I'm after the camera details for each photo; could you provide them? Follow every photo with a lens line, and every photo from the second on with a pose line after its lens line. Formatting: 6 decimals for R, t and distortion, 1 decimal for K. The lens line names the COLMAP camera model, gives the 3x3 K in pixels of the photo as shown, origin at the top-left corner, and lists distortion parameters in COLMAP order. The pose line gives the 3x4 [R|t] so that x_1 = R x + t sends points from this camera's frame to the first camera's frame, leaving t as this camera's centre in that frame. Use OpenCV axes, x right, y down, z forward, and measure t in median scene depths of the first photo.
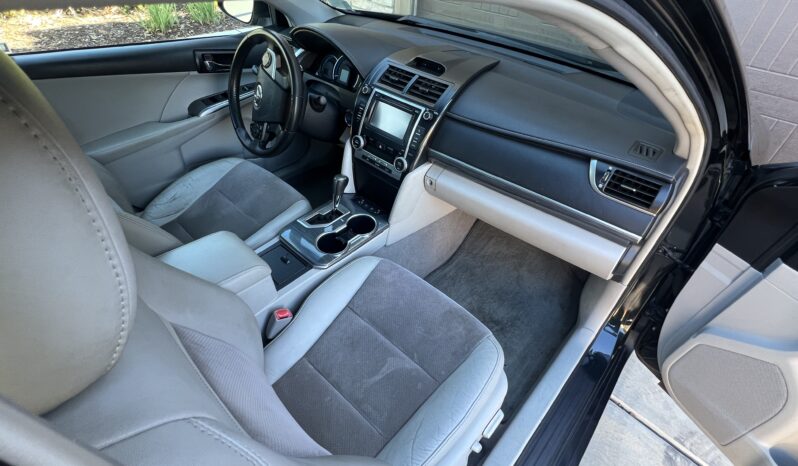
lens RADIAL K [[377.4, 0, 398.2], [0, 377.4, 234.6], [0, 0, 1]] dist [-0.004041, 0.001876]
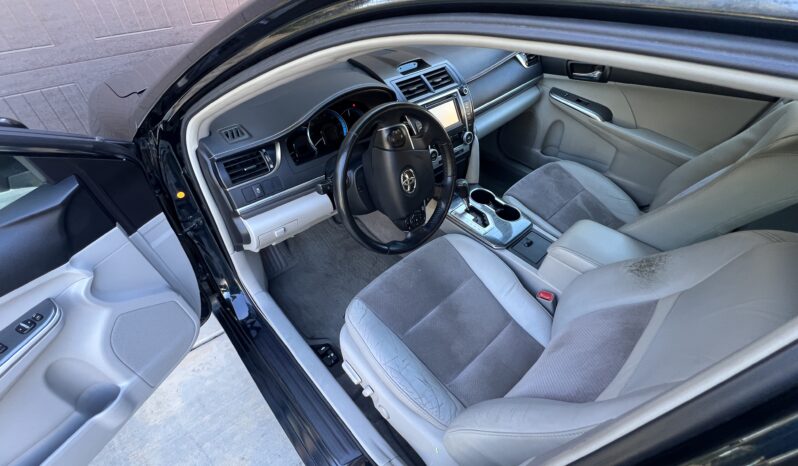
lens RADIAL K [[363.9, 0, 395.0], [0, 363.9, 234.2], [0, 0, 1]] dist [-0.002829, 0.000587]
pose [[0.078989, -0.711946, 0.697778, -1.050547], [0.650206, 0.567374, 0.505291, -0.752100], [-0.755641, 0.413787, 0.507727, 0.700650]]
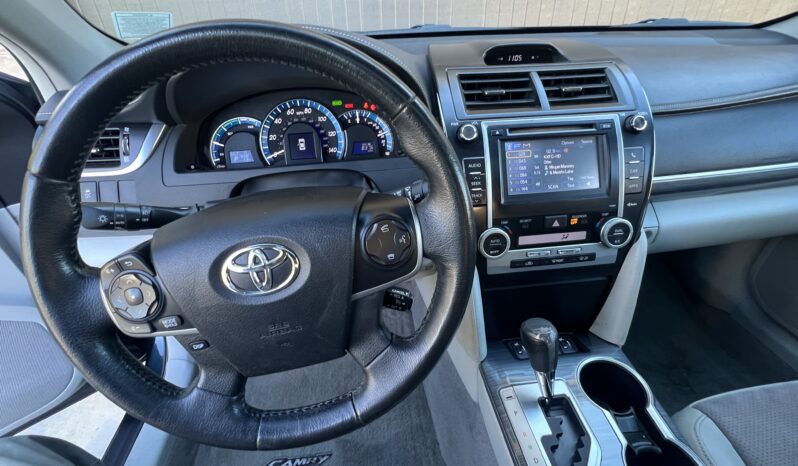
lens RADIAL K [[377.4, 0, 394.3], [0, 377.4, 238.6], [0, 0, 1]] dist [-0.004041, 0.001876]
pose [[0.644433, -0.462304, 0.609082, -0.486974], [0.540947, 0.838605, 0.064172, -0.366759], [-0.540446, 0.288127, 0.790507, 0.757860]]
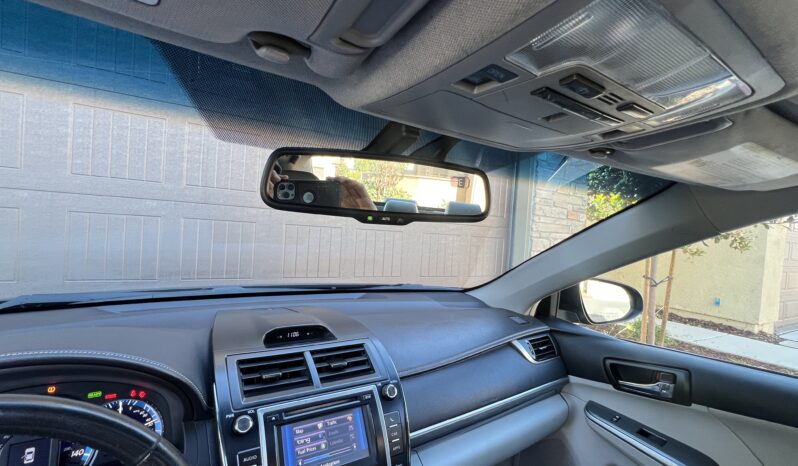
lens RADIAL K [[377.4, 0, 398.2], [0, 377.4, 234.4], [0, 0, 1]] dist [-0.004041, 0.001876]
pose [[0.229813, -0.055898, 0.971628, -0.492157], [0.594525, 0.798483, -0.094683, -0.426830], [-0.770536, 0.599417, 0.216735, 0.638918]]
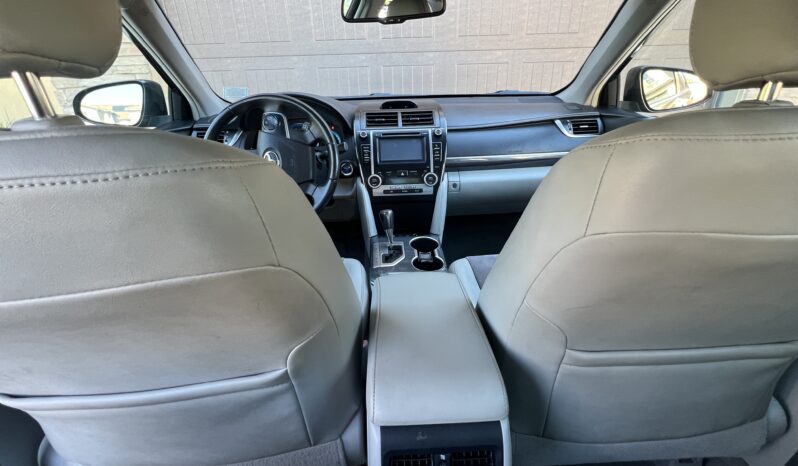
lens RADIAL K [[363.9, 0, 399.0], [0, 363.9, 237.8], [0, 0, 1]] dist [-0.002829, 0.000587]
pose [[0.702395, -0.349460, 0.620096, -0.786020], [0.510431, 0.854472, -0.096631, 0.019988], [-0.496086, 0.384389, 0.778552, 0.266071]]
